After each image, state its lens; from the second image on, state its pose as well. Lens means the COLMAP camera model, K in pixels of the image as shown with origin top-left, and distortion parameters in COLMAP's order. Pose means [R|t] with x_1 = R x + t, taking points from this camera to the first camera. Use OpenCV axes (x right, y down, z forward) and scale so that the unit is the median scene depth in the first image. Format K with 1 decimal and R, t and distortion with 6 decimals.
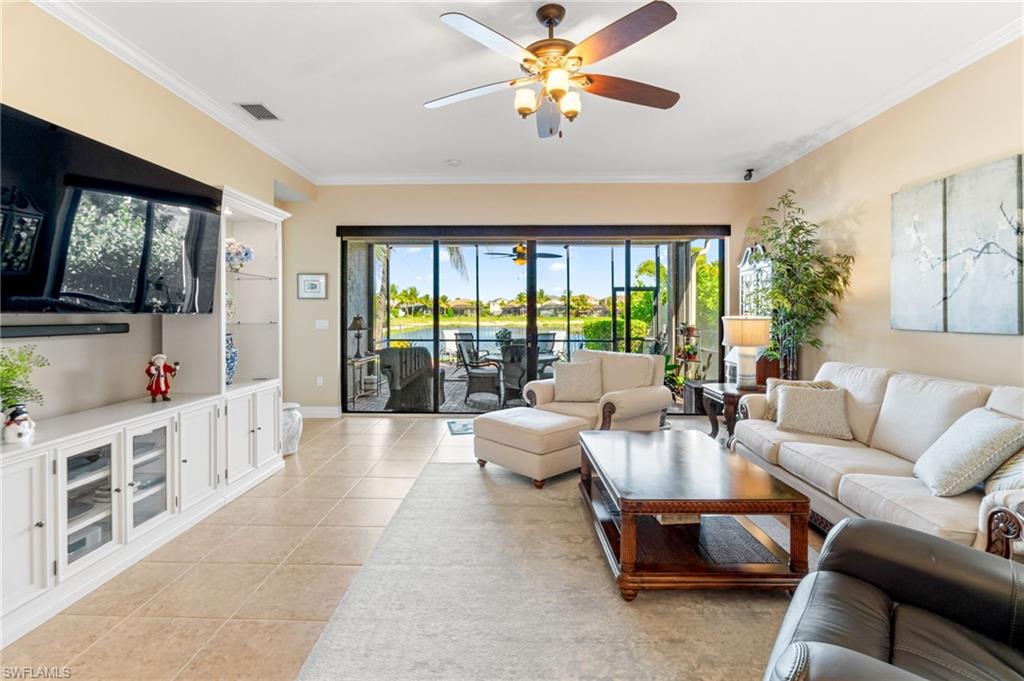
lens RADIAL K [[476.9, 0, 512.0], [0, 476.9, 309.1], [0, 0, 1]] dist [0.003112, -0.000556]
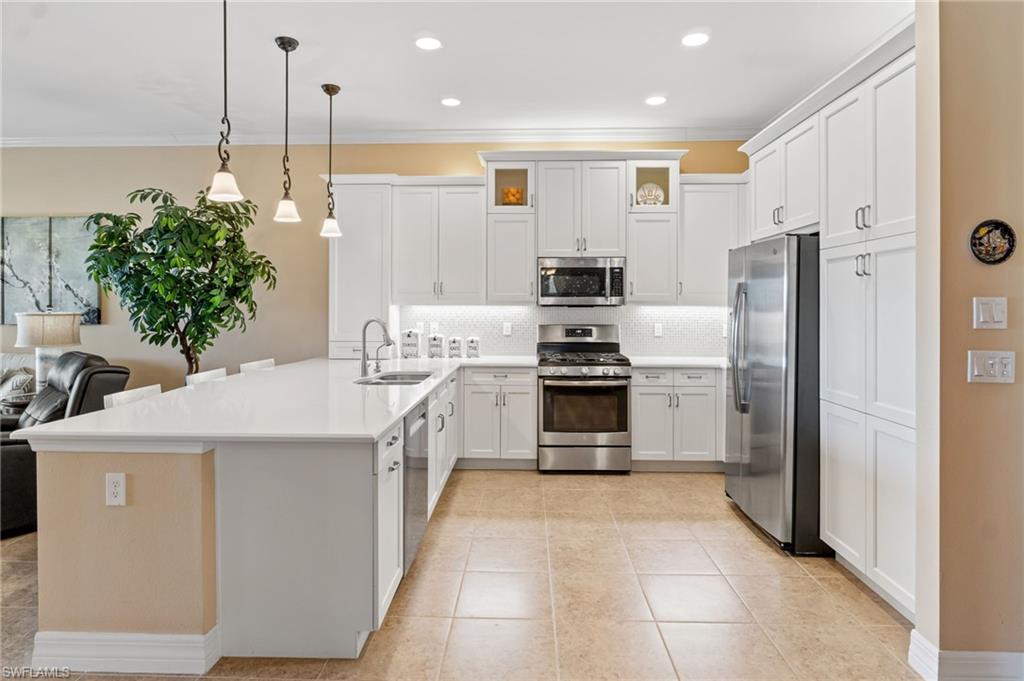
lens RADIAL K [[561.2, 0, 502.3], [0, 561.2, 301.7], [0, 0, 1]] dist [-0.005213, 0.003800]
pose [[0.029331, 0.002074, 0.999568, -0.635135], [-0.005783, 0.999981, -0.001905, -0.023083], [-0.999553, -0.005725, 0.029342, -0.604517]]
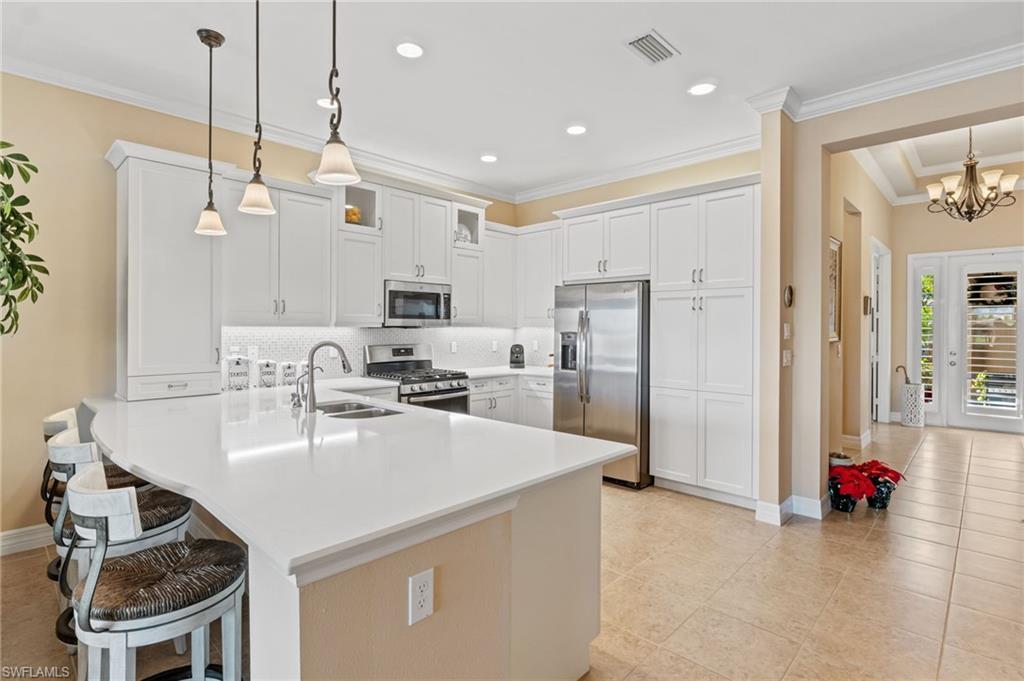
lens RADIAL K [[498.8, 0, 503.9], [0, 498.8, 327.9], [0, 0, 1]] dist [-0.004751, -0.002255]
pose [[-0.720083, -0.007296, 0.693849, -0.361751], [-0.009179, 0.999957, 0.000989, -0.018359], [-0.693827, -0.005657, -0.720119, 0.004266]]
